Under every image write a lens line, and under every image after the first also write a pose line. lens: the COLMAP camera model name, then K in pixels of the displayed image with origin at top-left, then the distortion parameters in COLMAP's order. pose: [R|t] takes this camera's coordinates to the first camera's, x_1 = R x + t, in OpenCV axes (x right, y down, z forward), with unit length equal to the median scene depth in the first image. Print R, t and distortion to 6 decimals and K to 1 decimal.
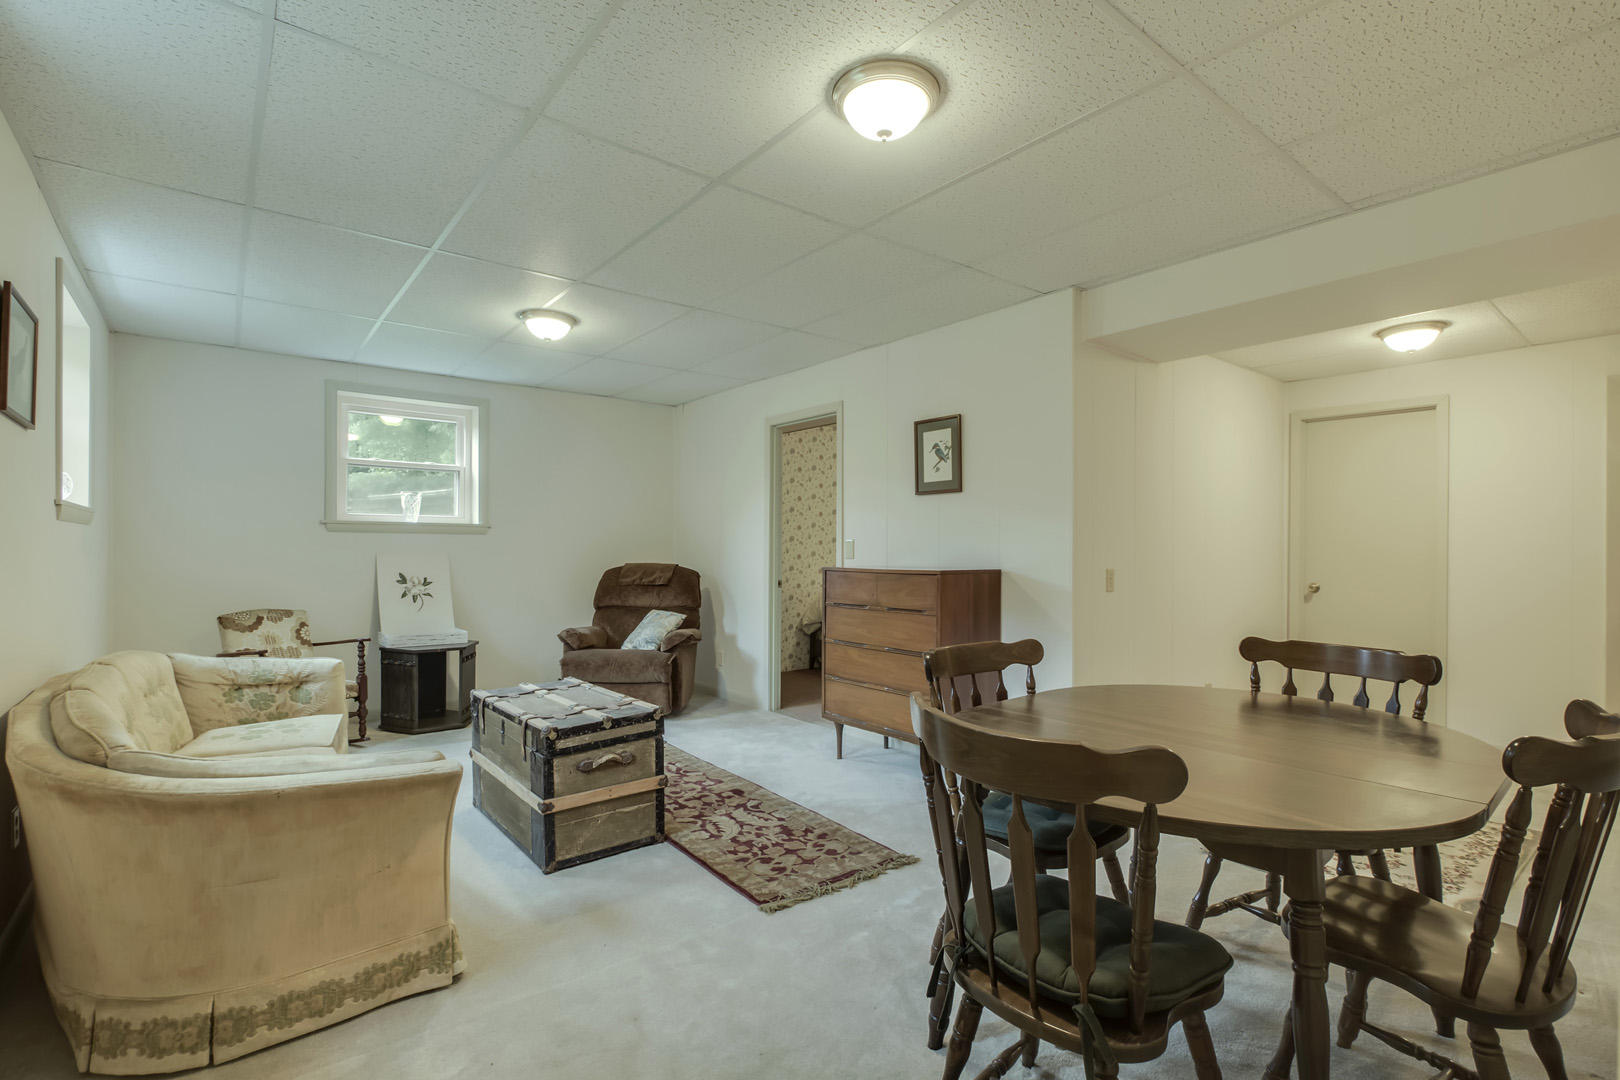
lens RADIAL K [[749.7, 0, 796.6], [0, 749.7, 546.1], [0, 0, 1]] dist [-0.029598, -0.000636]
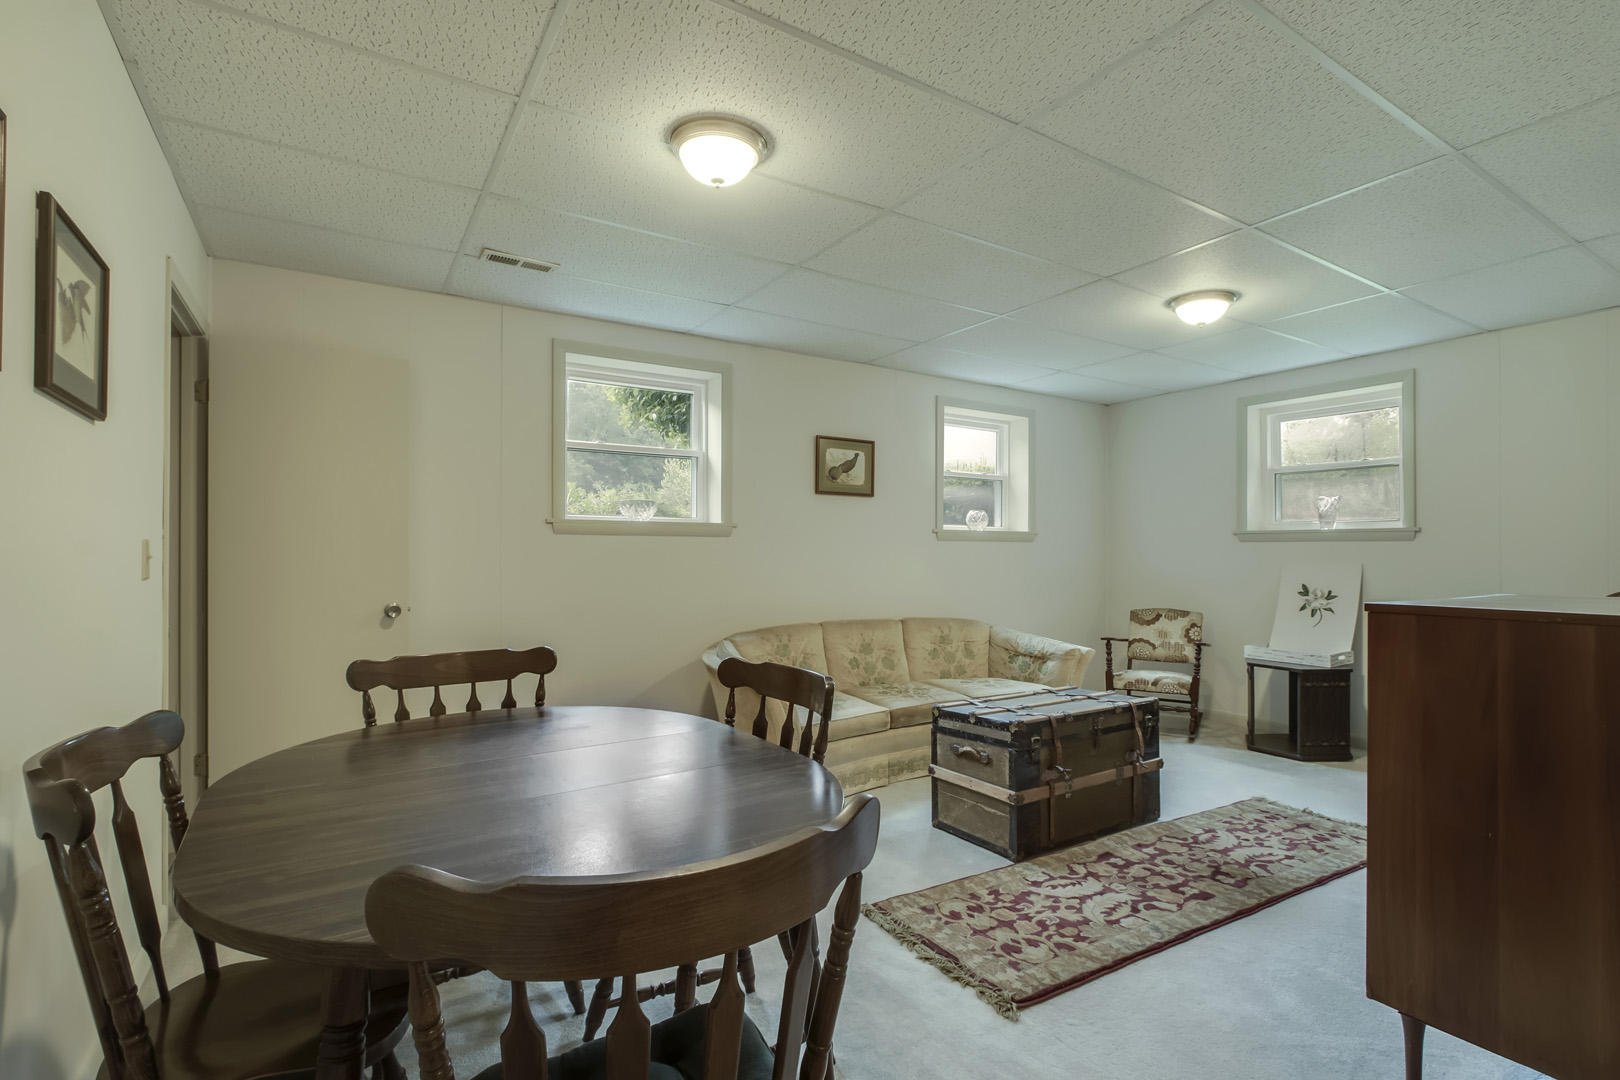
lens RADIAL K [[749.7, 0, 810.8], [0, 749.7, 549.7], [0, 0, 1]] dist [-0.029598, -0.000636]
pose [[-0.115634, -0.009672, -0.993245, 0.778734], [-0.000939, 0.999953, -0.009628, 0.003784], [0.993291, -0.000181, -0.115638, 0.820213]]
